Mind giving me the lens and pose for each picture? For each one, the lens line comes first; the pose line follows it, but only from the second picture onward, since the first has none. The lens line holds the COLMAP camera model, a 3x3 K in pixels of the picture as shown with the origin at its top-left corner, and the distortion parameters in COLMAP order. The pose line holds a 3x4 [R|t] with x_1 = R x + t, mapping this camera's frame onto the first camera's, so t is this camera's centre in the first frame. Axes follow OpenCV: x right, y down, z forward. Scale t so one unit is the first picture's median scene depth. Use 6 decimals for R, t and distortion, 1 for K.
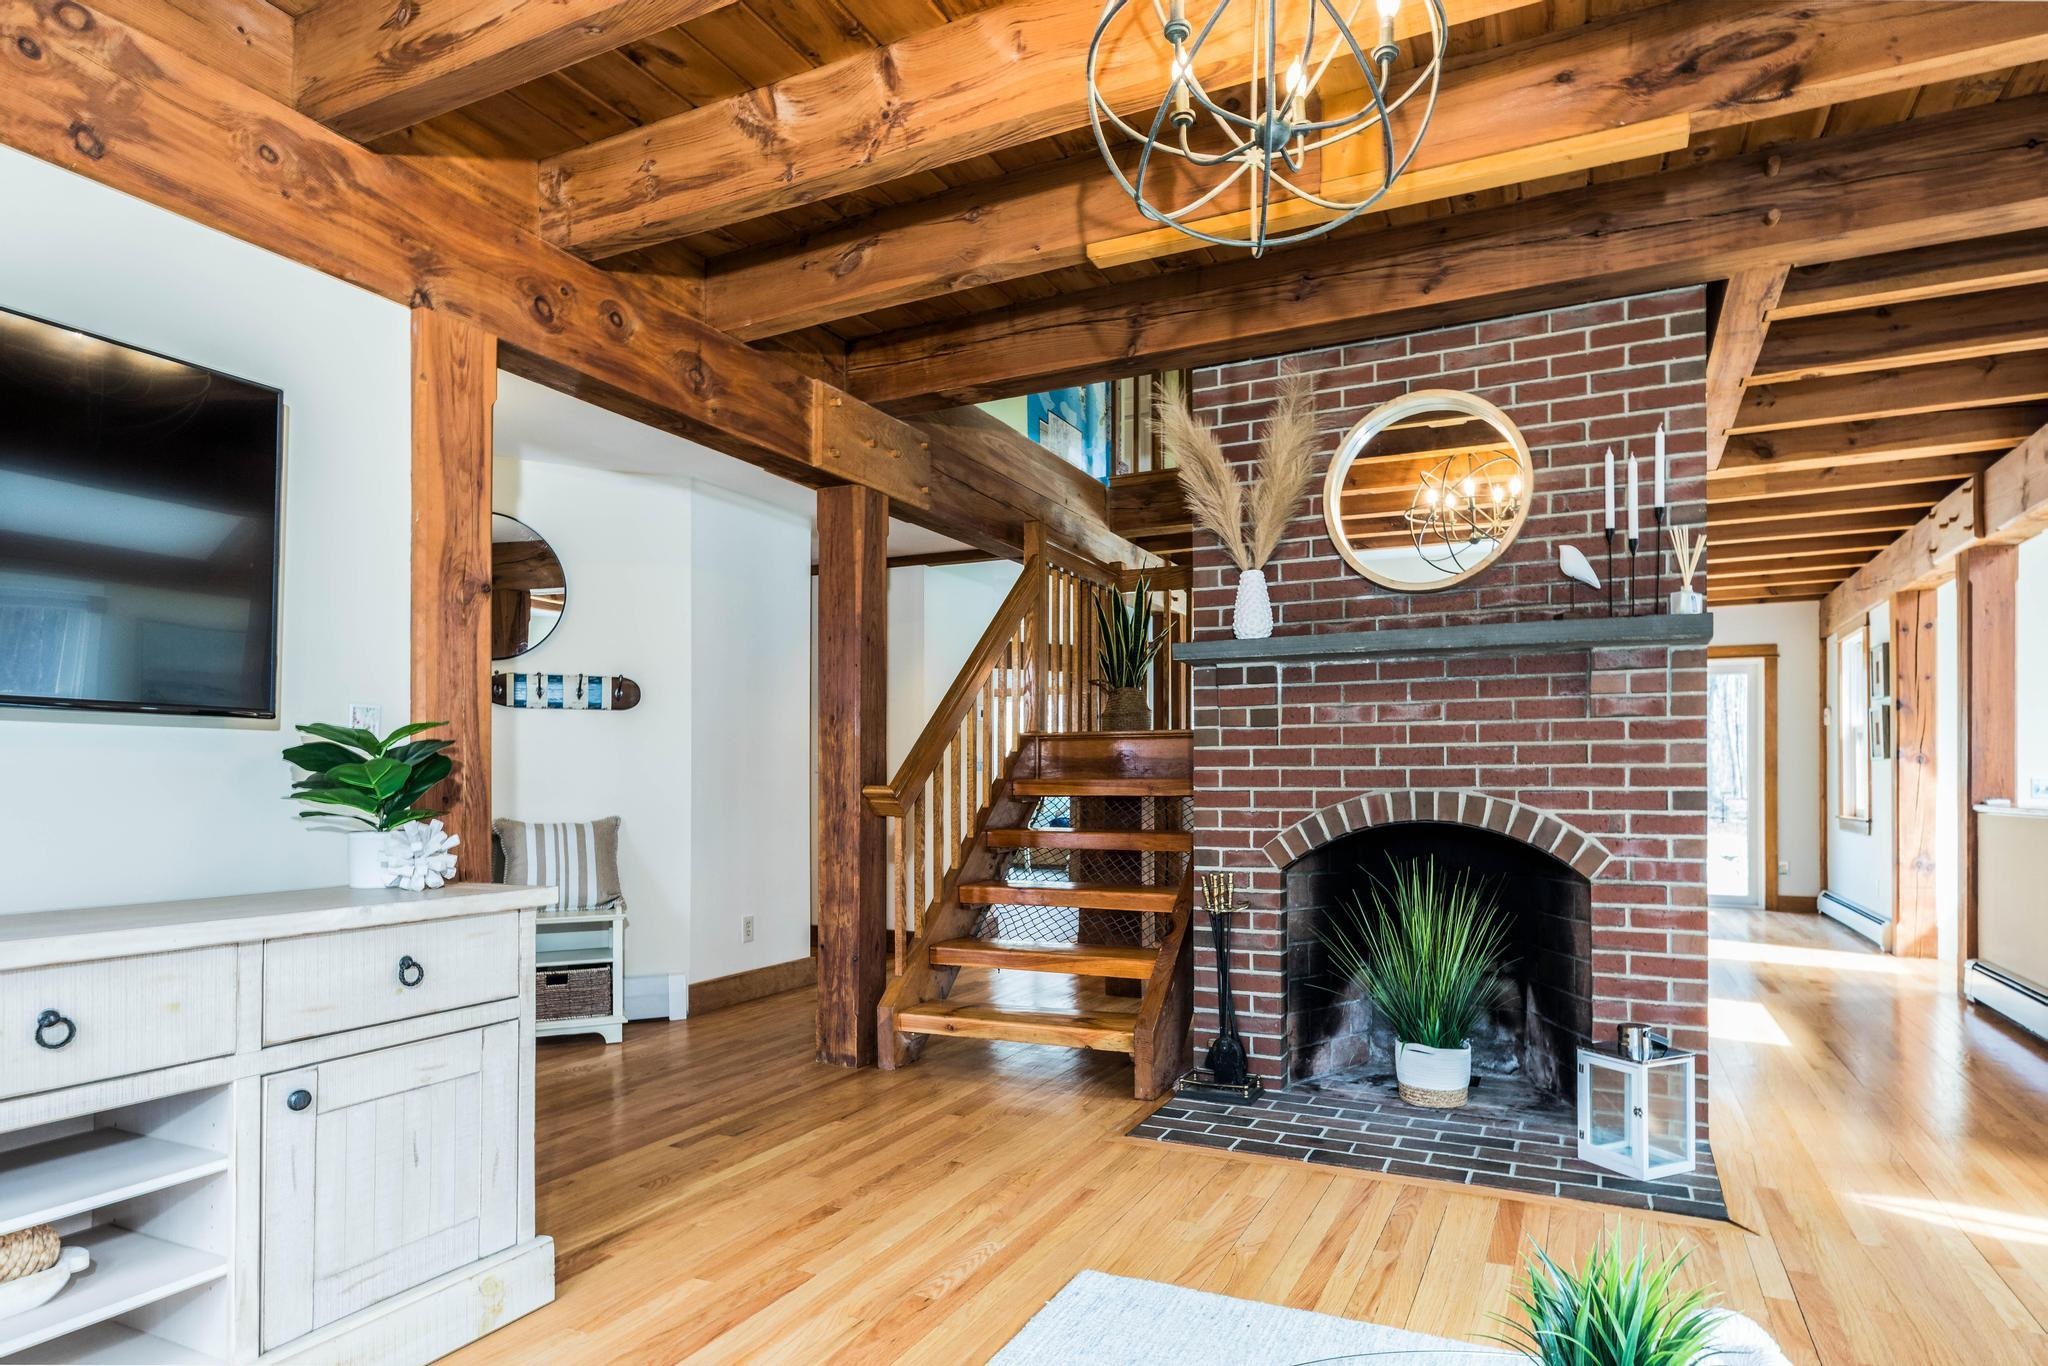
lens RADIAL K [[1138.6, 0, 1052.2], [0, 1138.6, 773.6], [0, 0, 1]] dist [0.003327, 0.001376]
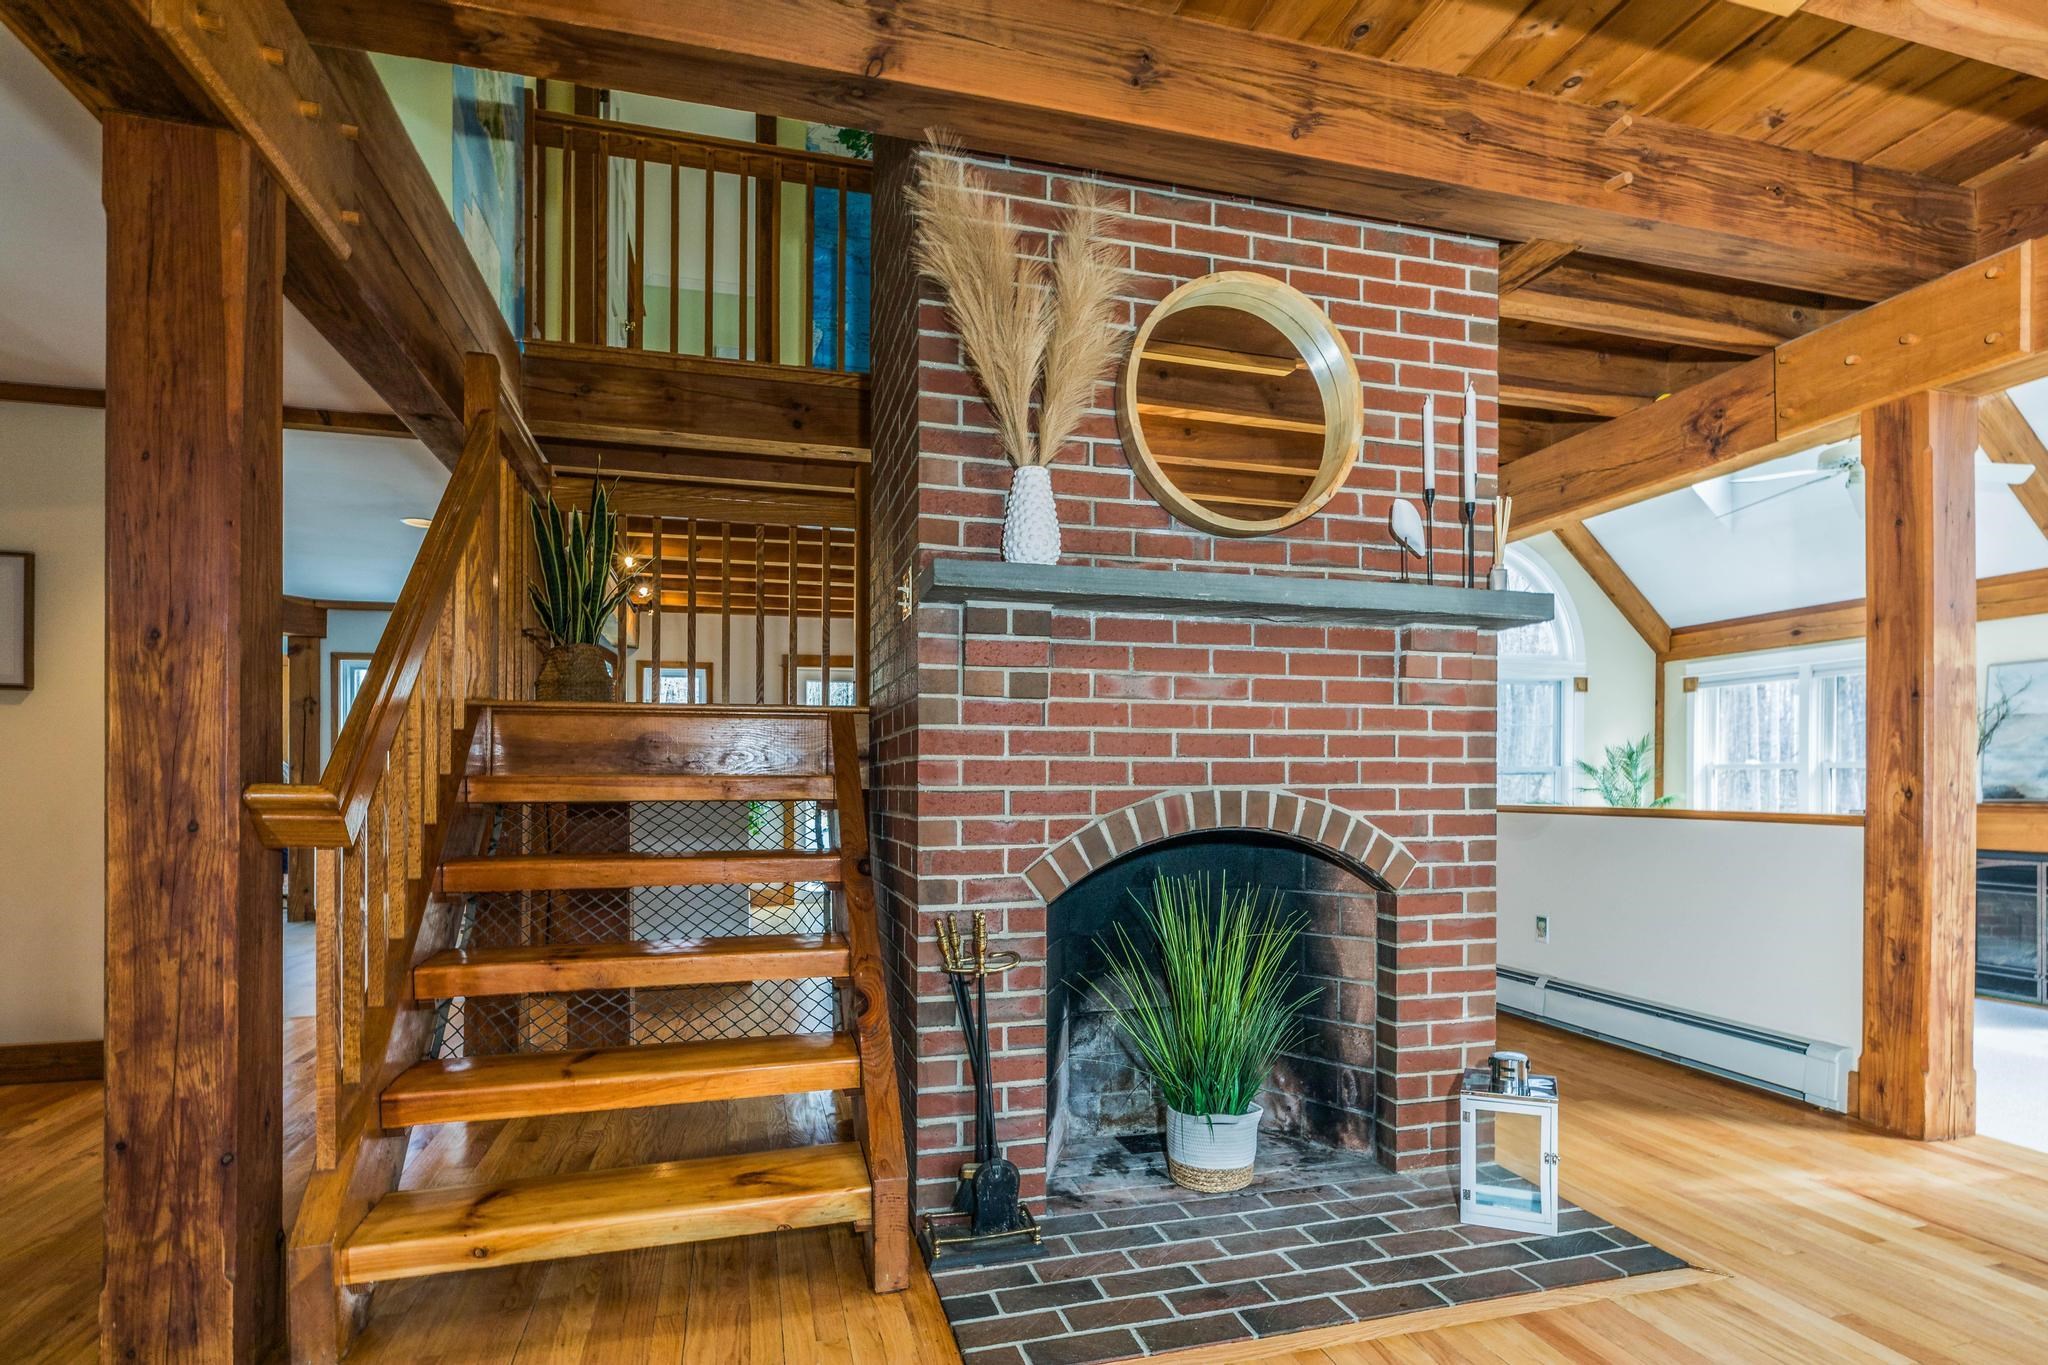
lens RADIAL K [[1065.7, 0, 1058.1], [0, 1065.7, 784.2], [0, 0, 1]] dist [-0.000248, -0.000805]
pose [[0.741294, 0.000321, 0.671180, -0.245220], [-0.004008, 0.999984, 0.003948, 0.008652], [-0.671168, -0.005617, 0.741284, 0.522795]]
